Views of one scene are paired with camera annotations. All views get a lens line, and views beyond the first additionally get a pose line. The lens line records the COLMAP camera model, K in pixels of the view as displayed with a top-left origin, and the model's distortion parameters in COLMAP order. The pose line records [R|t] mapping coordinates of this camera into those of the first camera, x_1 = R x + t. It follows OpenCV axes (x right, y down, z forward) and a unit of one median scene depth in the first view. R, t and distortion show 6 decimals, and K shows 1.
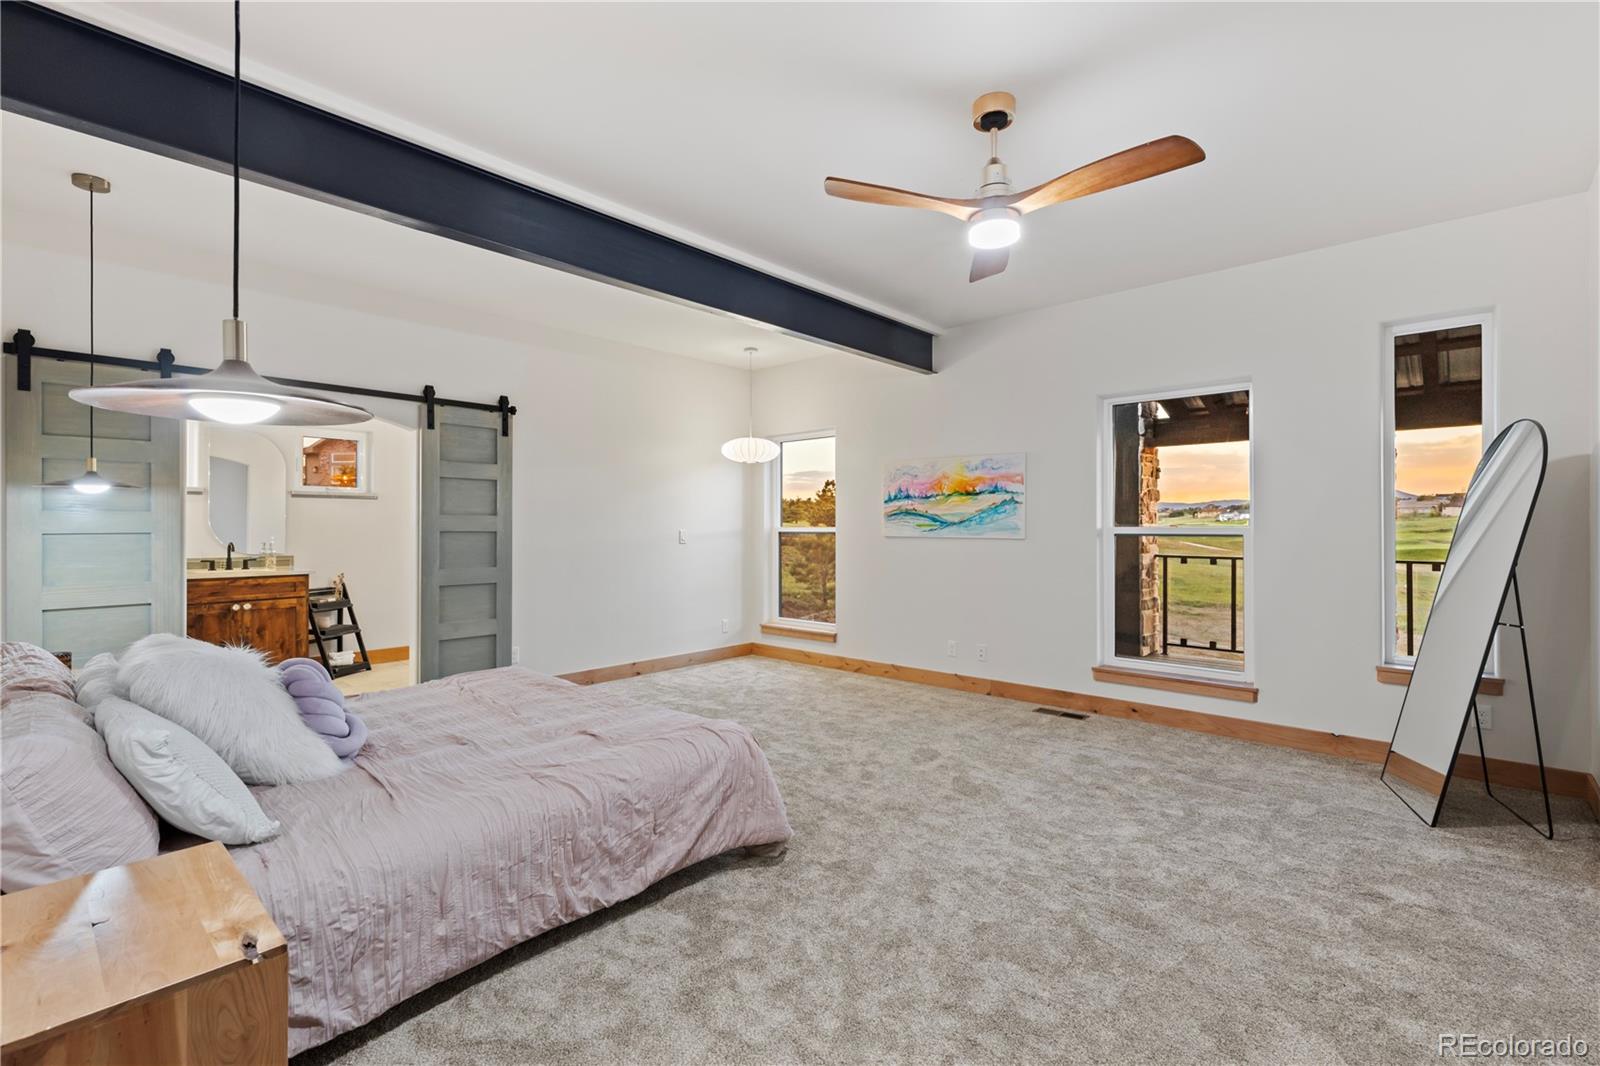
lens RADIAL K [[730.6, 0, 798.3], [0, 730.6, 529.0], [0, 0, 1]] dist [0.017311, 0.000206]
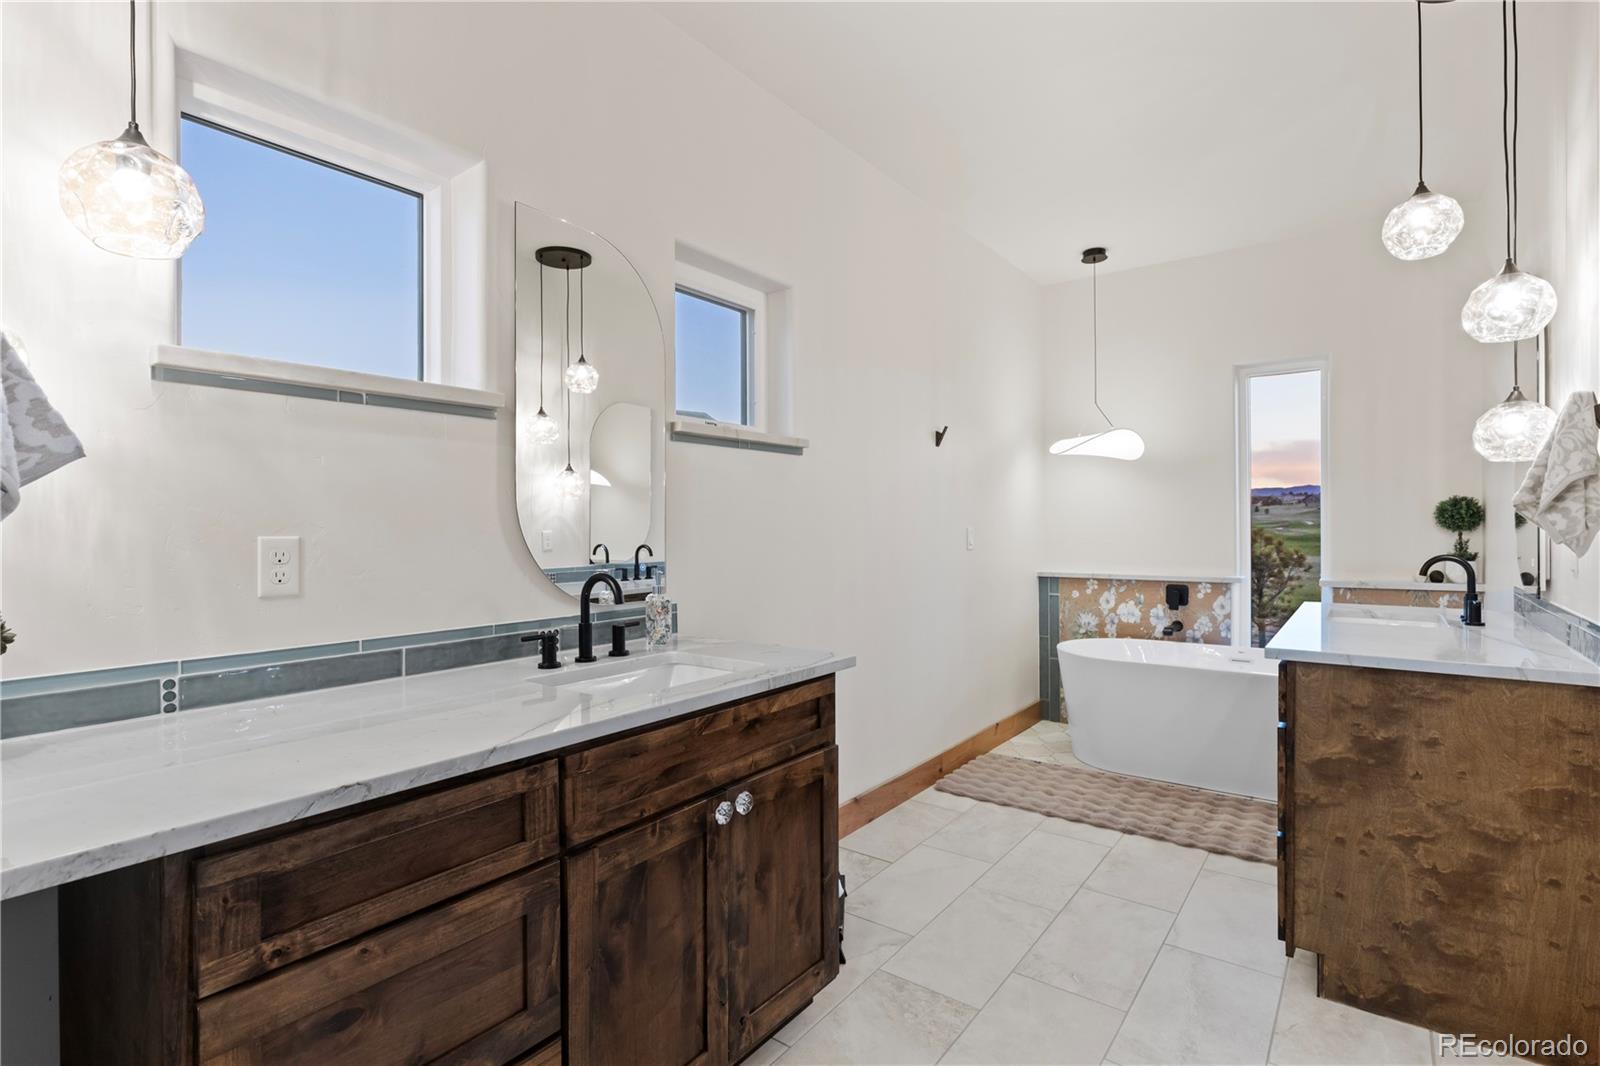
lens RADIAL K [[773.5, 0, 796.7], [0, 773.5, 528.0], [0, 0, 1]] dist [0.000165, 0.000045]
pose [[0.996492, -0.004817, 0.083549, -0.747770], [0.004488, 0.999981, 0.004124, -0.000976], [-0.083567, -0.003735, 0.996495, 0.702332]]
